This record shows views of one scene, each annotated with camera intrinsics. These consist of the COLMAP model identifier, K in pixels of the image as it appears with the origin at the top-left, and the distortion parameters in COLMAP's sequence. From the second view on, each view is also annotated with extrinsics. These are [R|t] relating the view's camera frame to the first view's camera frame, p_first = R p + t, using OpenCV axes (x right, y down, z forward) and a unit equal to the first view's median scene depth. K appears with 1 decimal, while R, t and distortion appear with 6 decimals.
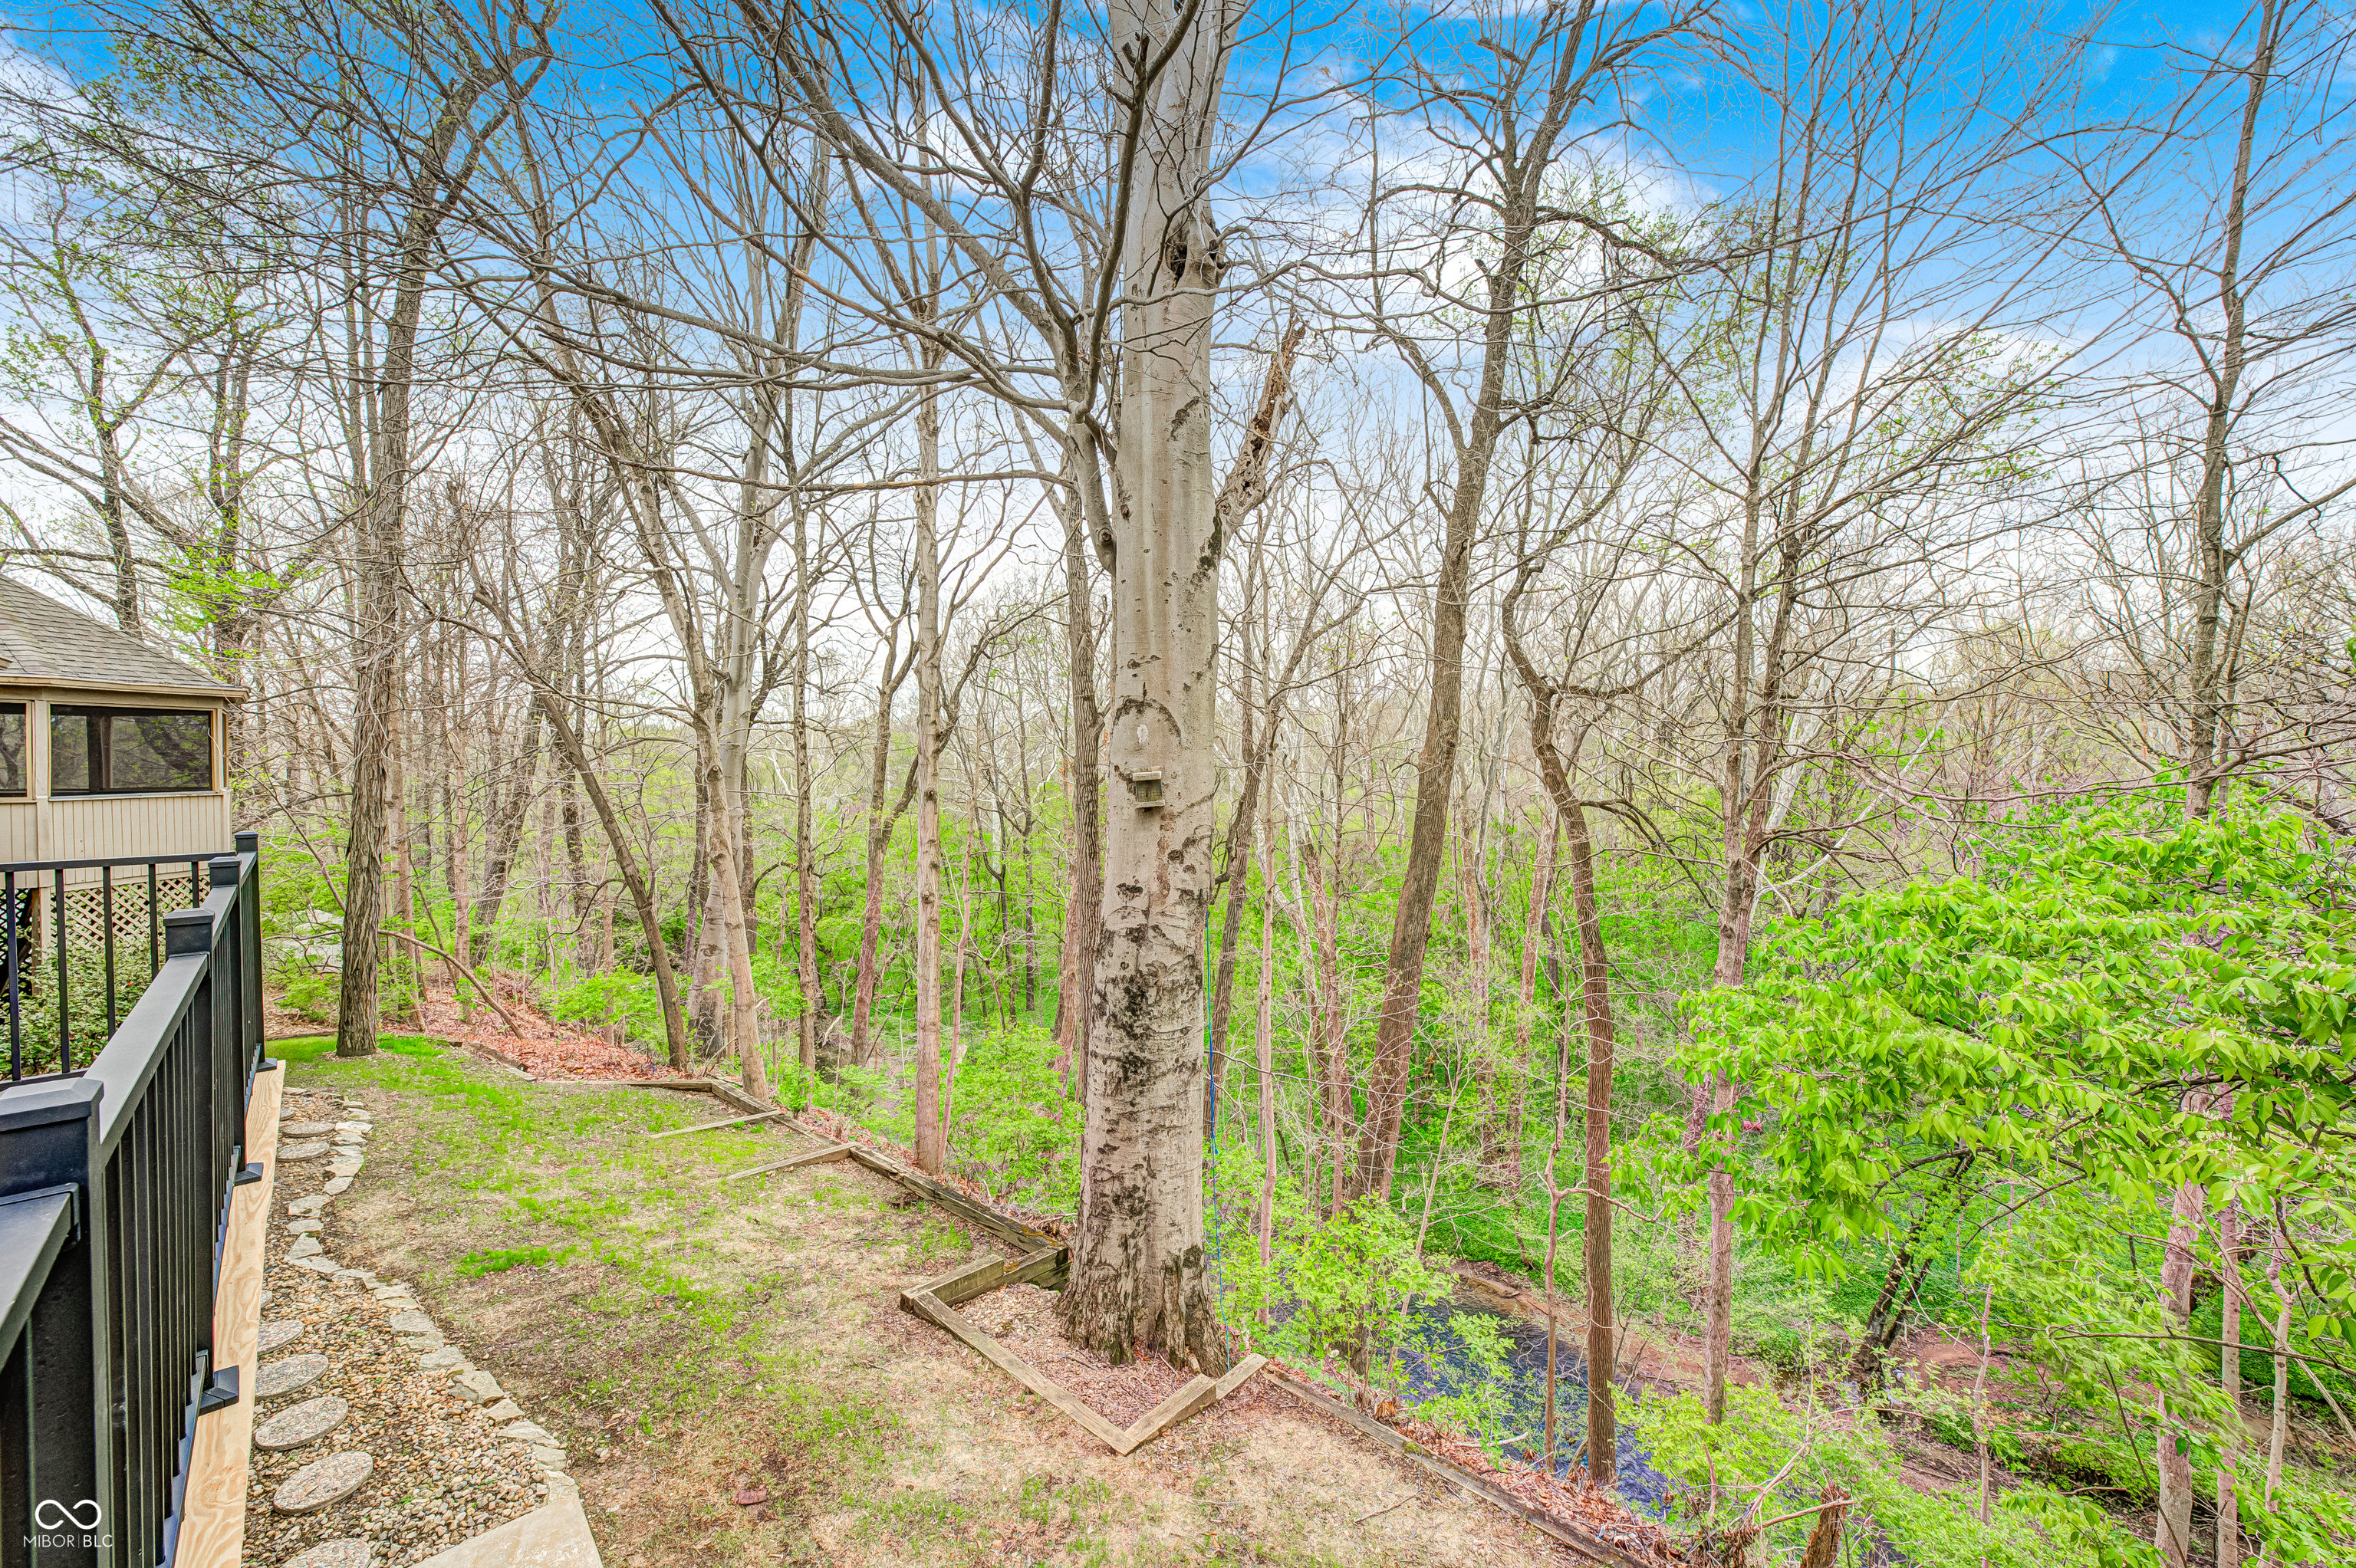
lens RADIAL K [[915.6, 0, 1180.9], [0, 915.6, 782.9], [0, 0, 1]] dist [0.001584, 0.001136]
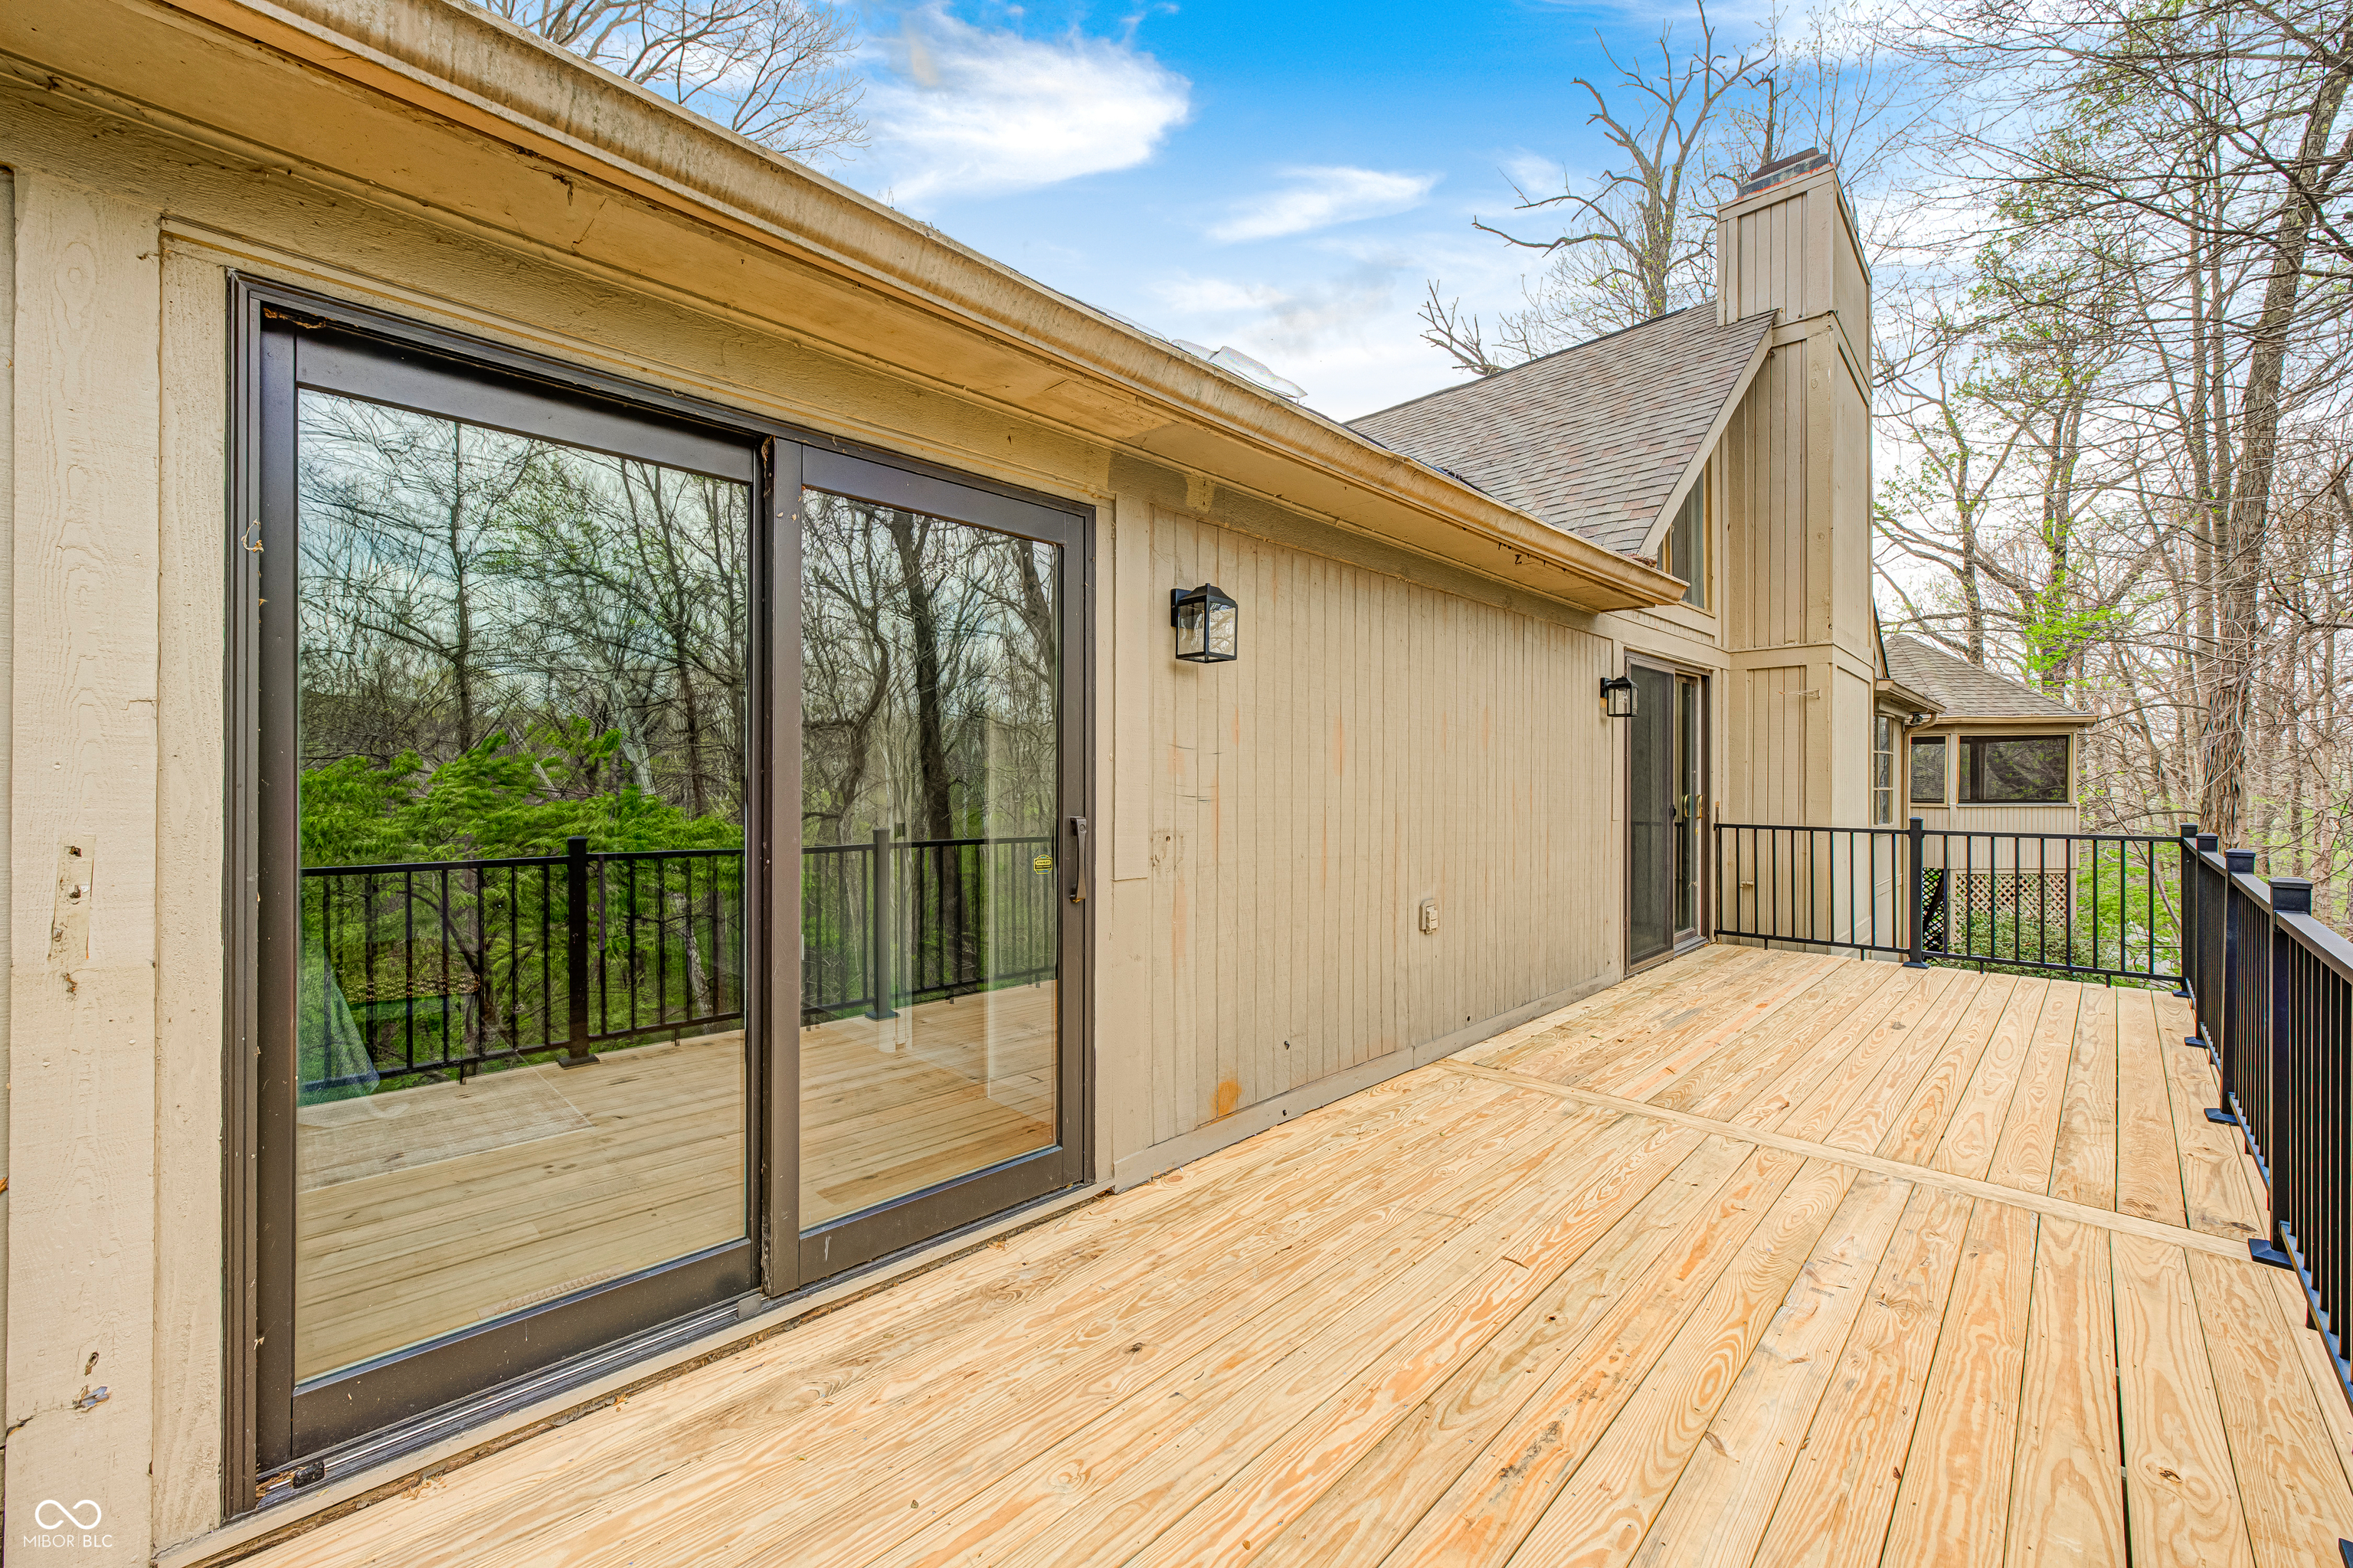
lens RADIAL K [[914.5, 0, 1180.3], [0, 914.5, 788.4], [0, 0, 1]] dist [0.001584, 0.001136]
pose [[0.020632, 0.009590, -0.999741, 0.108878], [-0.024671, 0.999654, 0.009080, 0.009011], [0.999483, 0.024478, 0.020862, -0.182608]]
